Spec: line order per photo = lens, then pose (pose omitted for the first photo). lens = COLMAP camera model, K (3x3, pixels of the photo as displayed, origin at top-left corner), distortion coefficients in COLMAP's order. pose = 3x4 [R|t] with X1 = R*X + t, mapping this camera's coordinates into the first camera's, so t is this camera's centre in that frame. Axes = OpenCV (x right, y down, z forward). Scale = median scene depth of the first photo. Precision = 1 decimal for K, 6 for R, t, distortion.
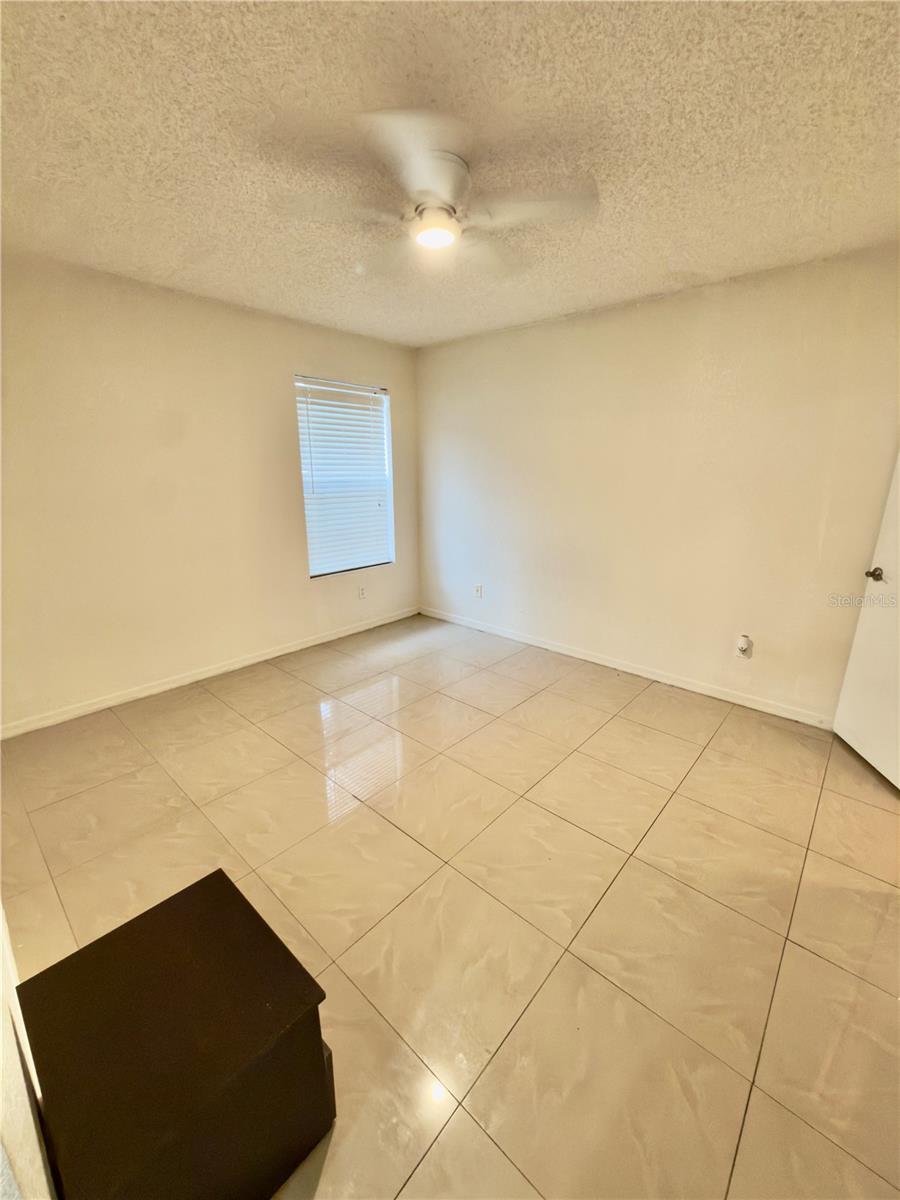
lens RADIAL K [[481.0, 0, 453.3], [0, 481.0, 599.7], [0, 0, 1]] dist [-0.000592, 0.000476]
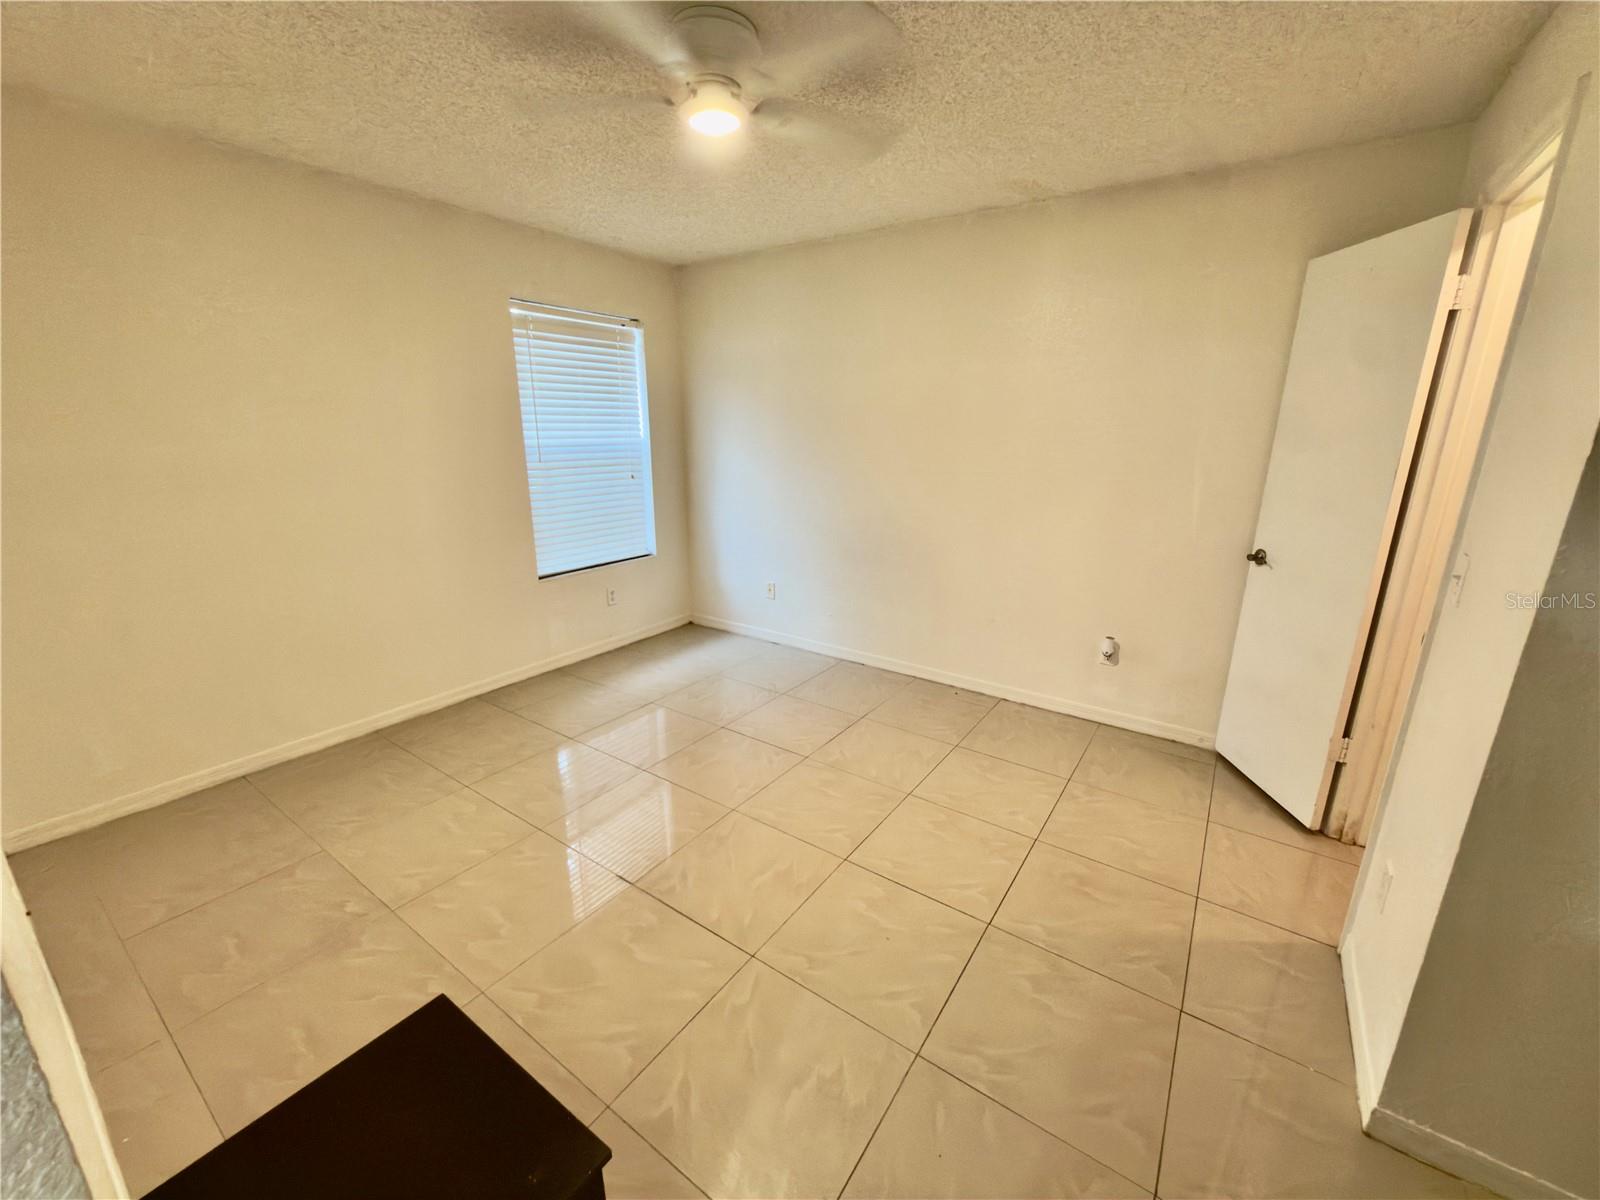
lens RADIAL K [[641.3, 0, 802.1], [0, 641.3, 597.4], [0, 0, 1]] dist [-0.000592, 0.000476]
pose [[0.992862, -0.028852, 0.115729, -0.027707], [0.029498, 0.999557, -0.003875, -0.002912], [-0.115566, 0.007261, 0.993273, -0.001935]]
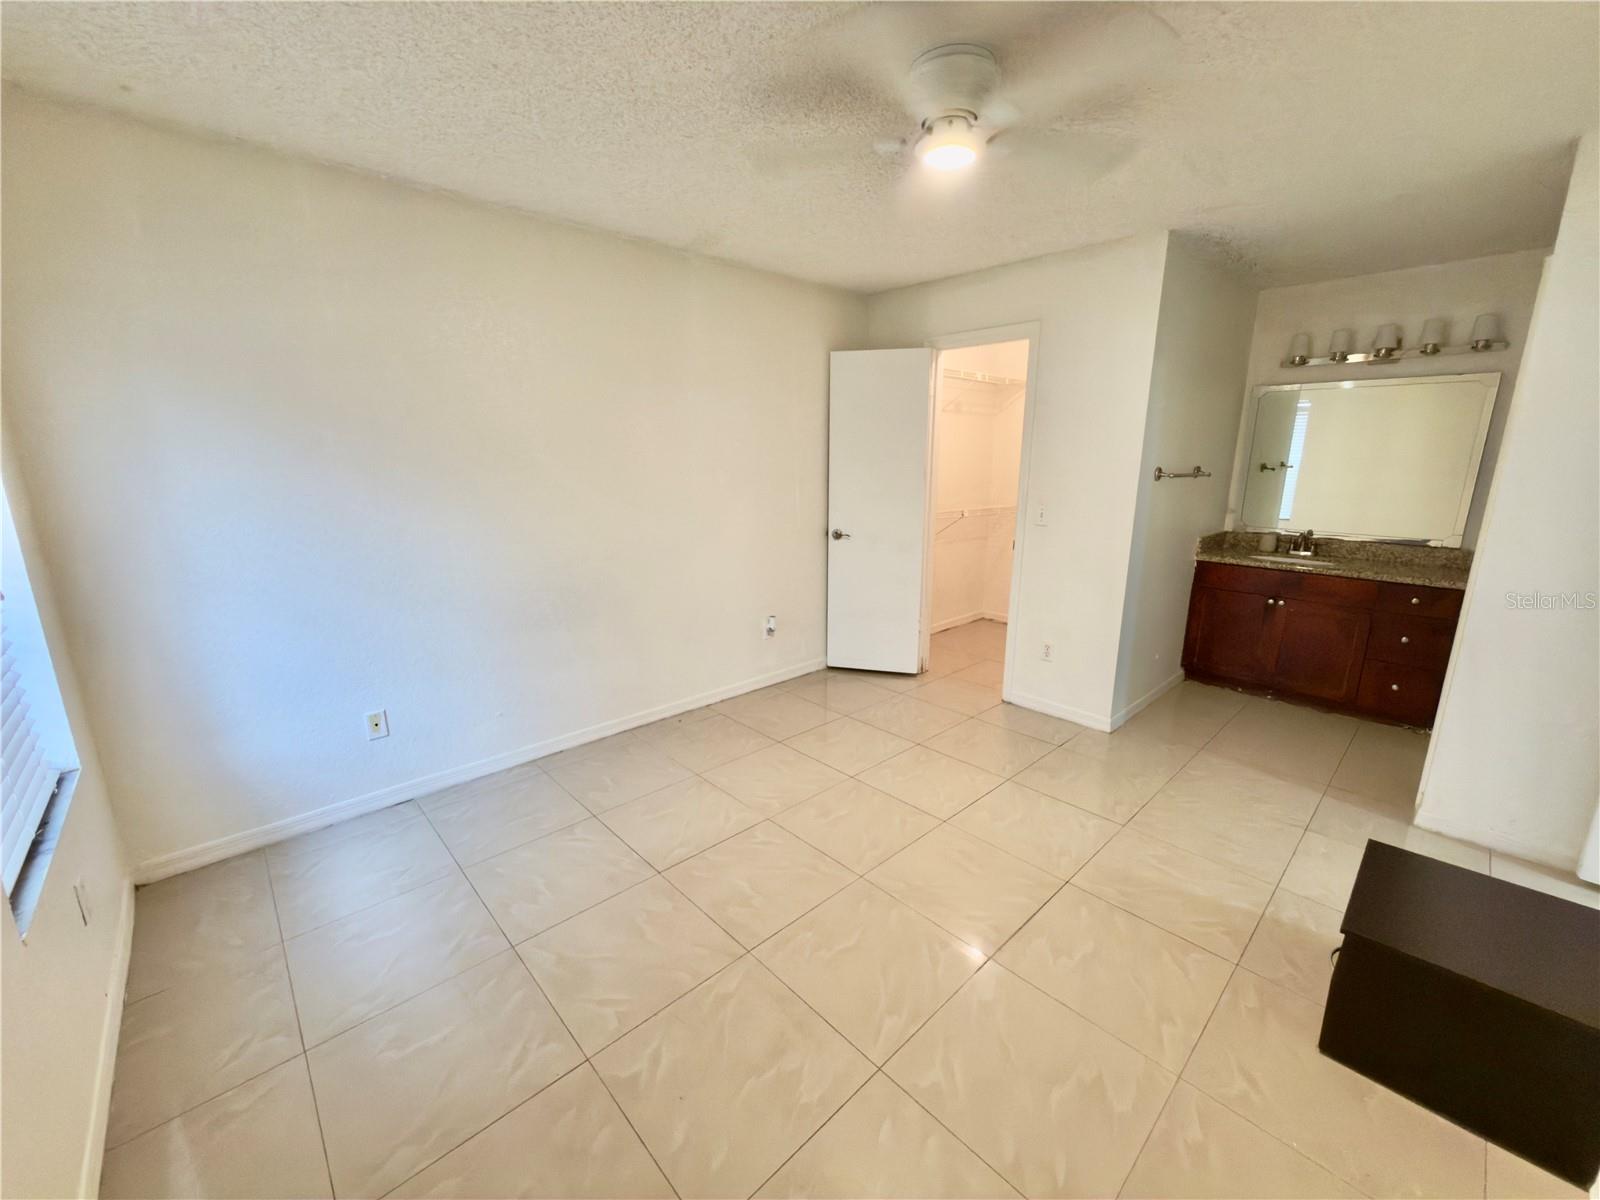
lens RADIAL K [[641.3, 0, 795.0], [0, 641.3, 599.1], [0, 0, 1]] dist [-0.000592, 0.000476]
pose [[0.092860, -0.228943, 0.969001, -0.839946], [0.266968, 0.943295, 0.197286, -0.258032], [-0.959221, 0.240372, 0.148715, 0.883017]]
